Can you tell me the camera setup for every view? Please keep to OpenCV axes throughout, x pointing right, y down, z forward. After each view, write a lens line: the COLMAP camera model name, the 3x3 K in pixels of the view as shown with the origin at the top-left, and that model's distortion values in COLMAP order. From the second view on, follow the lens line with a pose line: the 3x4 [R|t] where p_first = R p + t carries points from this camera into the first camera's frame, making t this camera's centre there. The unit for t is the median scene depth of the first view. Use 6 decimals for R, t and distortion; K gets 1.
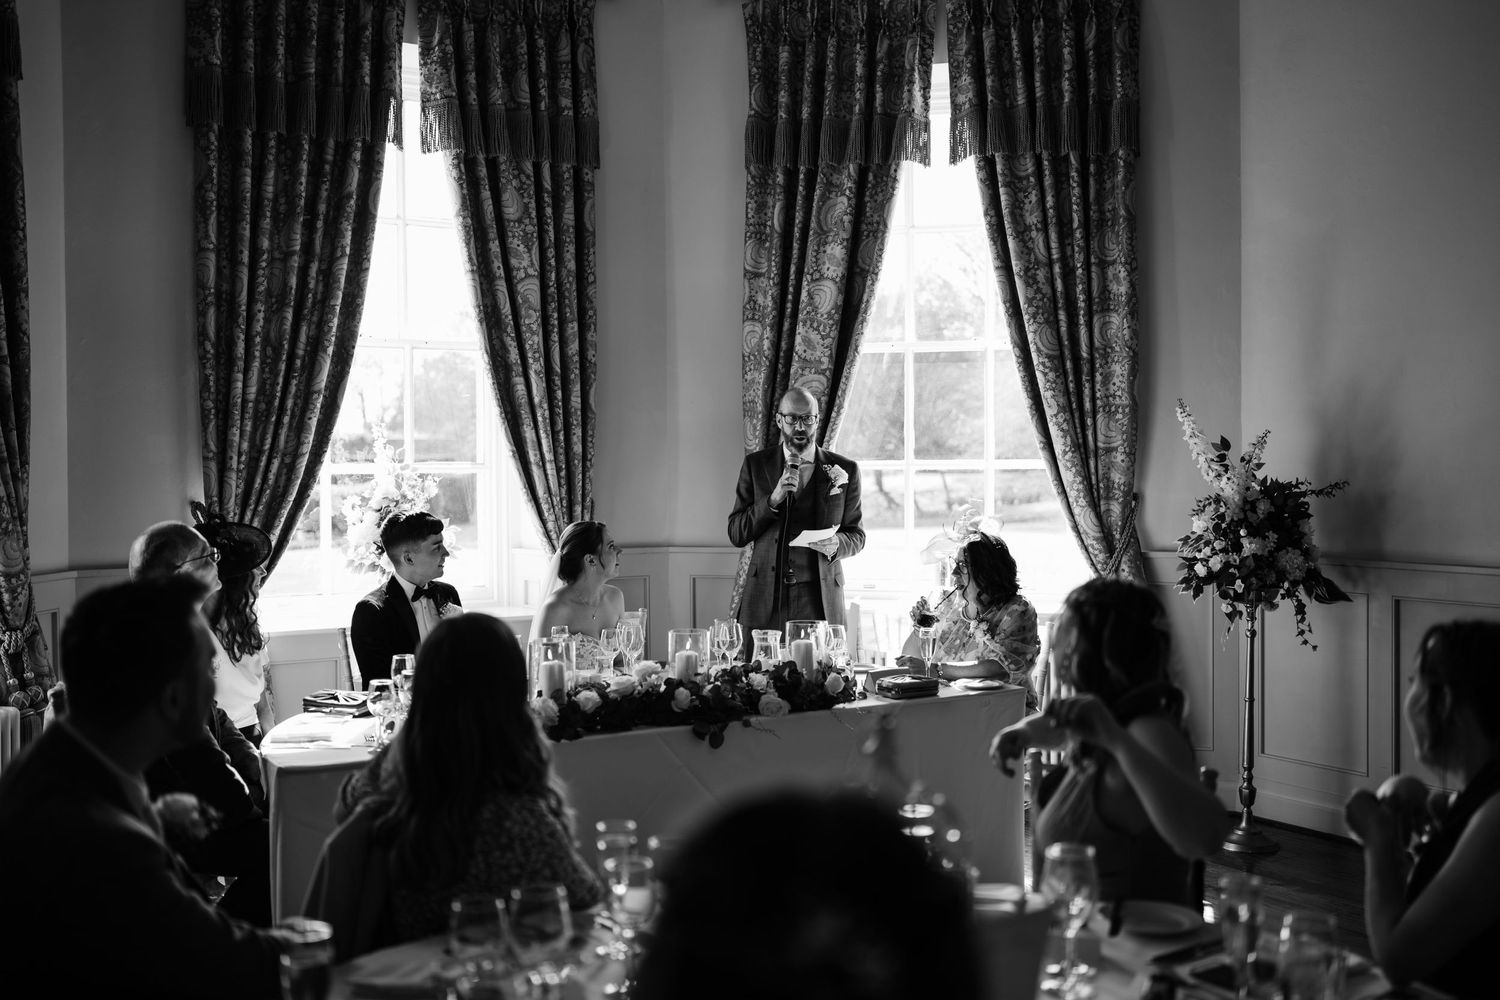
lens RADIAL K [[1538.3, 0, 775.6], [0, 1538.3, 498.6], [0, 0, 1]] dist [-0.017190, -0.002308]
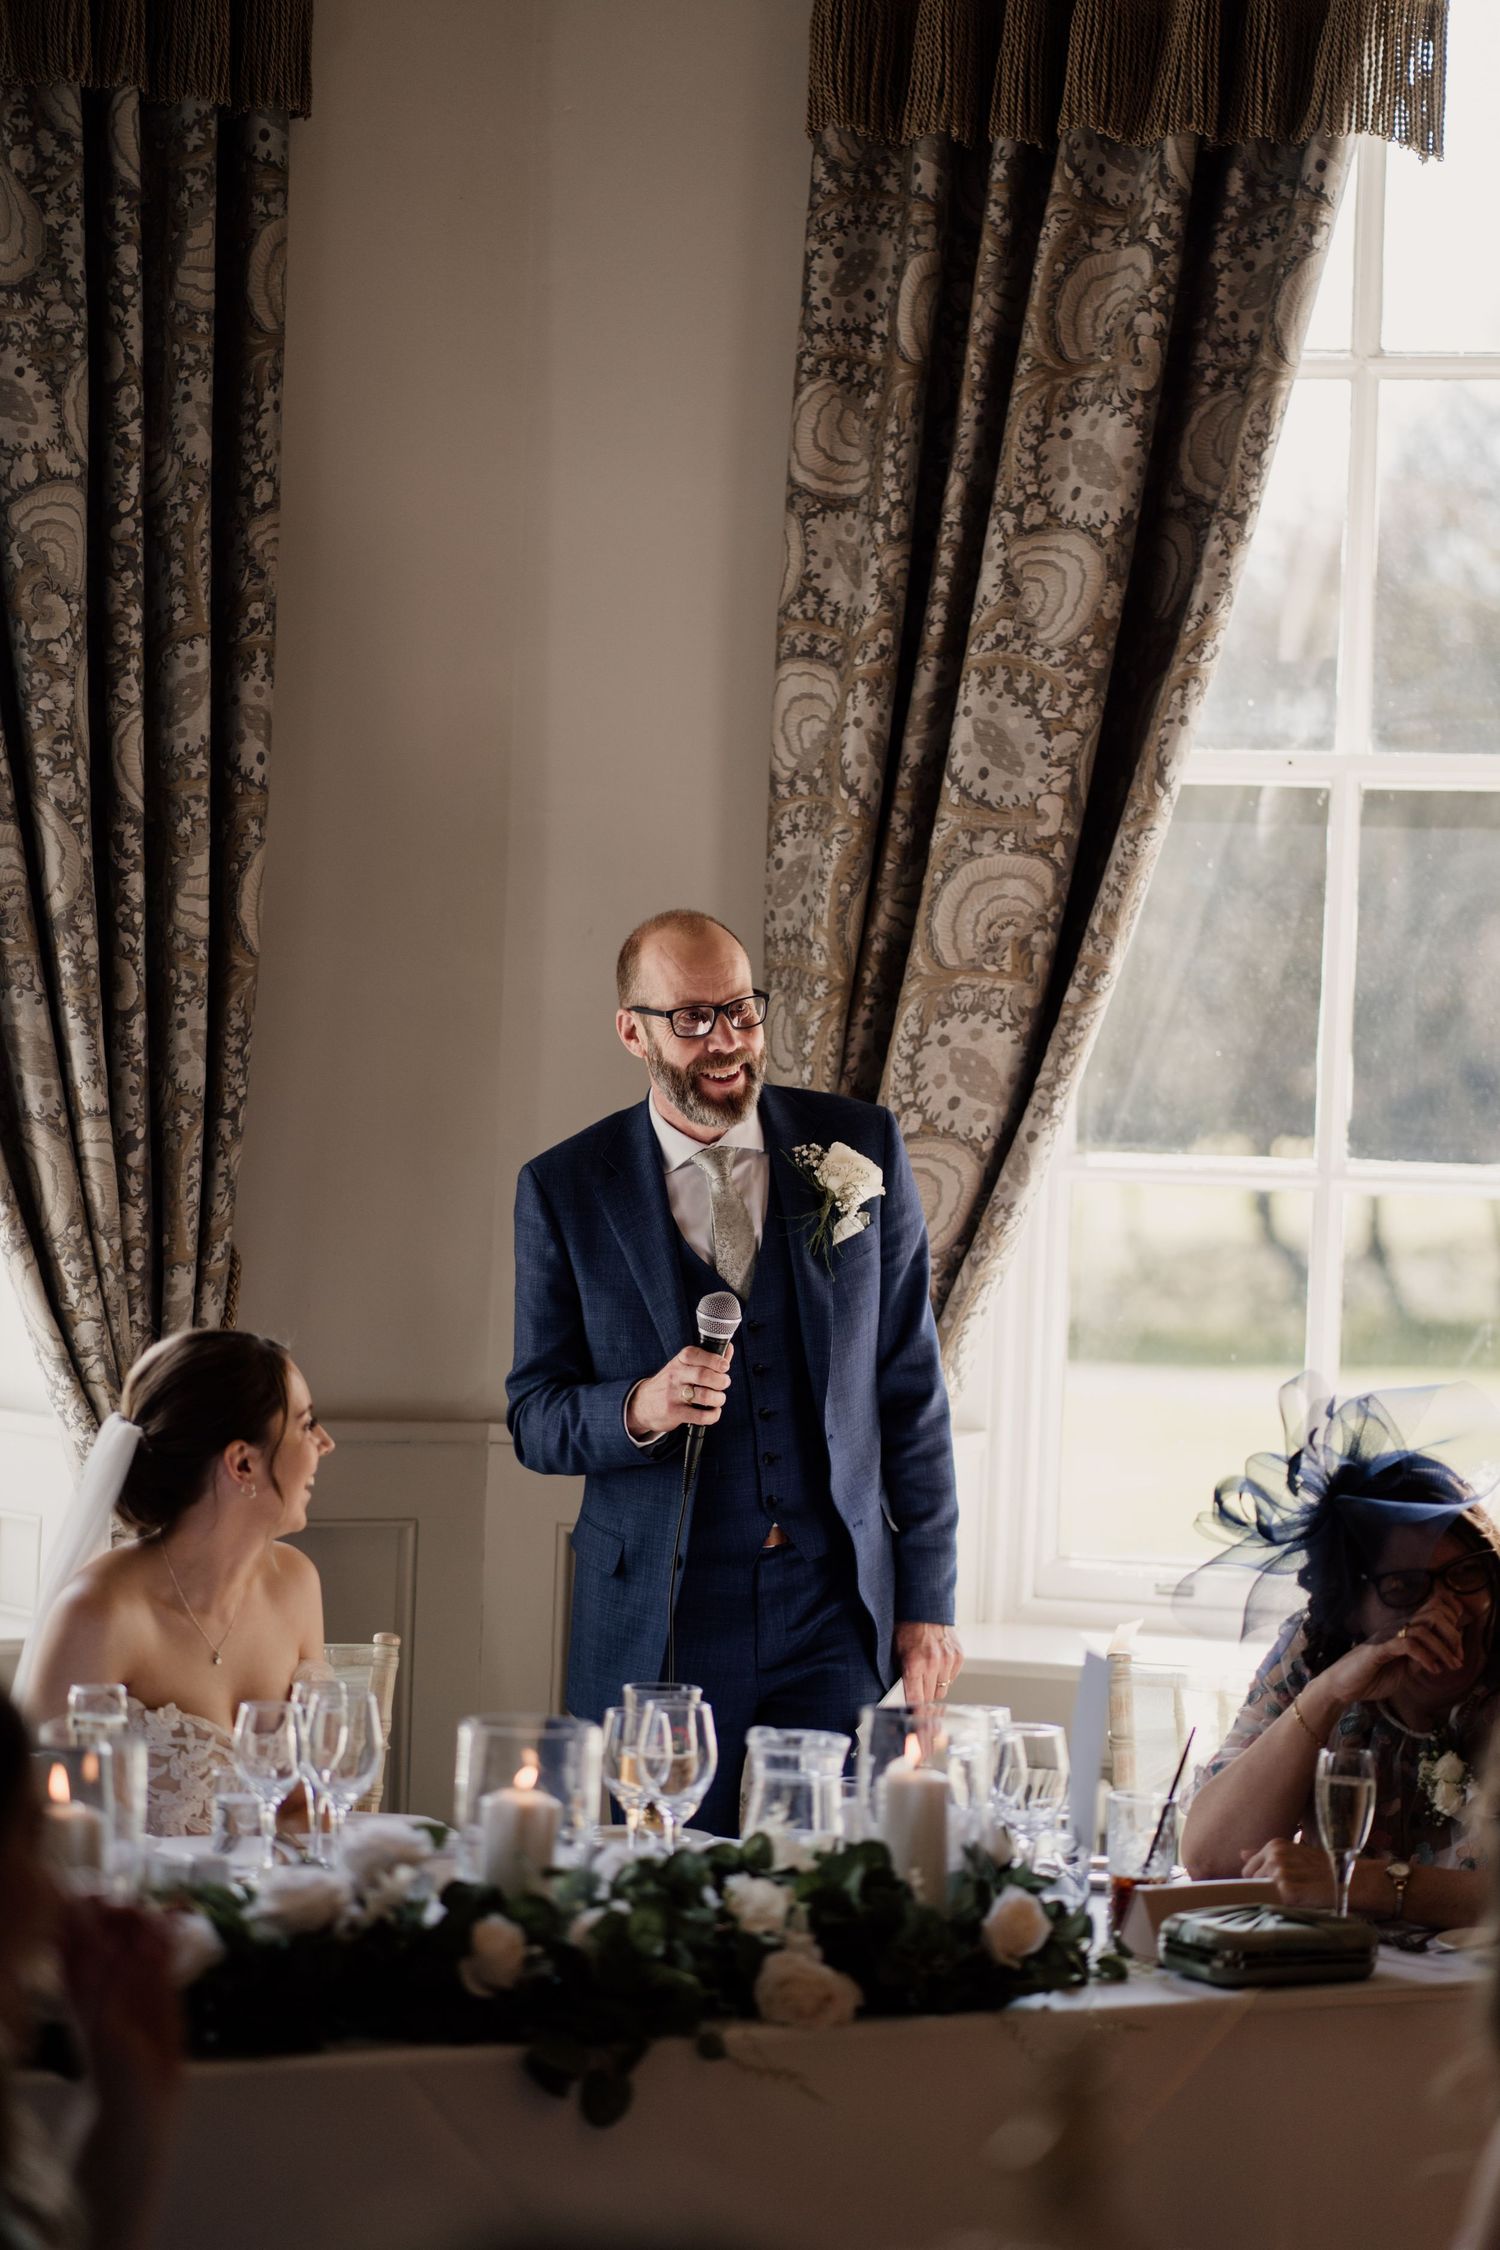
lens RADIAL K [[5426.1, 0, 750.0], [0, 5426.1, 1125.0], [0, 0, 1]] dist [0.264271, -4.198613]
pose [[0.998723, 0.042865, -0.026735, 0.005394], [-0.043451, 0.998819, -0.021750, -0.004956], [0.025771, 0.022884, 0.999406, -0.030072]]
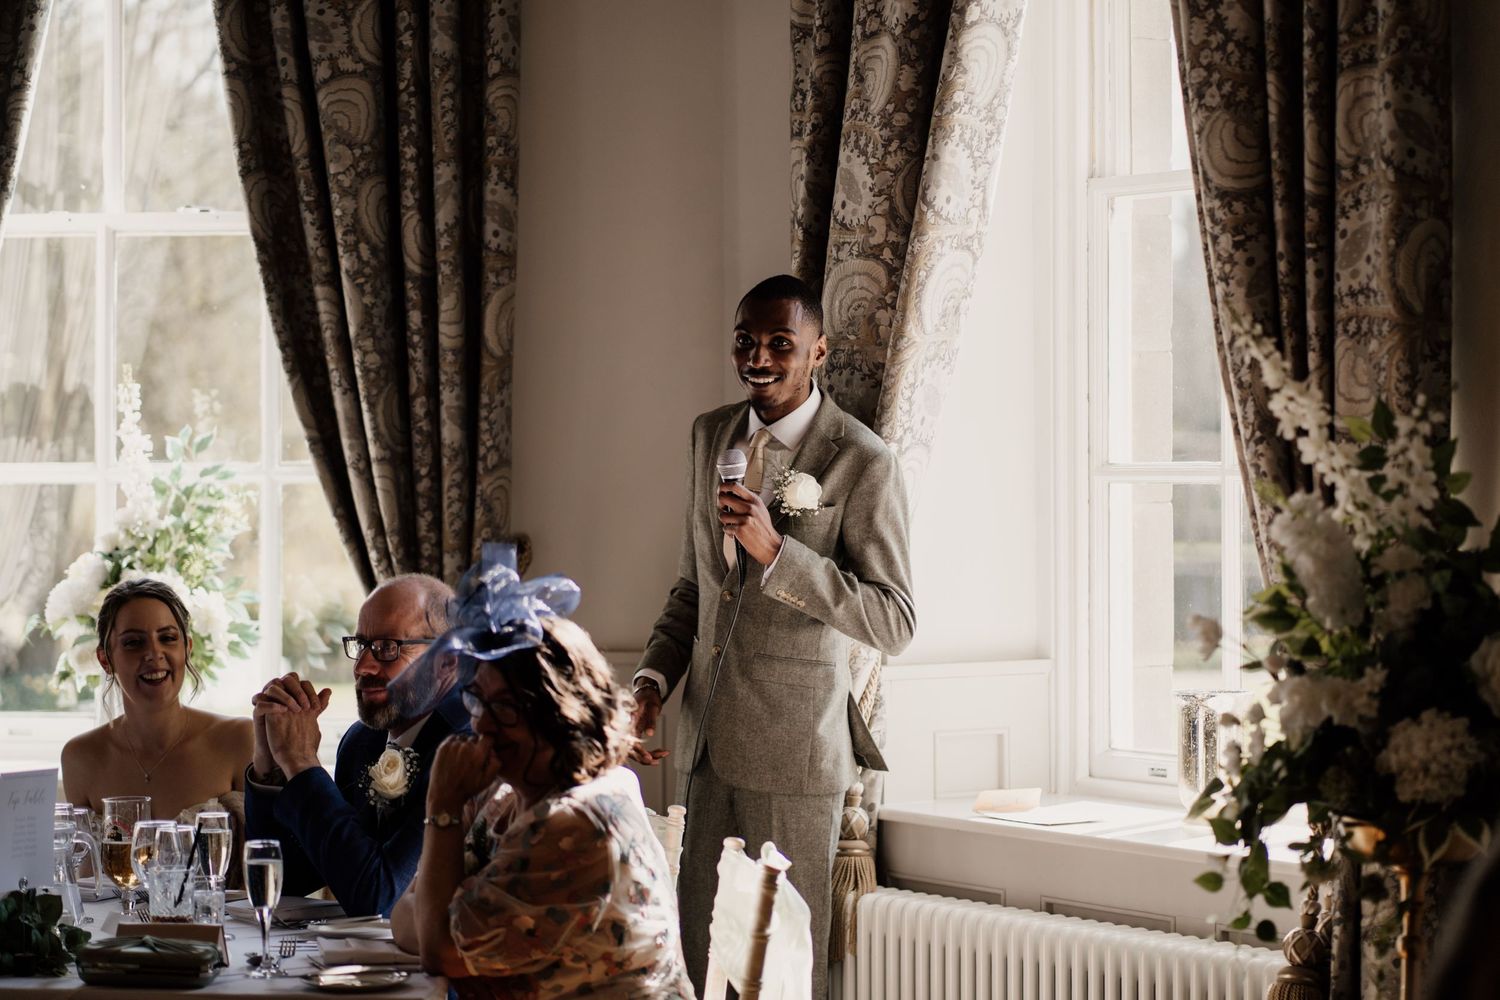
lens RADIAL K [[3617.4, 0, 750.0], [0, 3617.4, 500.0], [0, 0, 1]] dist [0.264271, -4.198613]
pose [[0.748266, 0.011221, -0.663304, 0.687149], [-0.018552, 0.999820, -0.004015, -0.009477], [0.663140, 0.015310, 0.748339, 0.236476]]
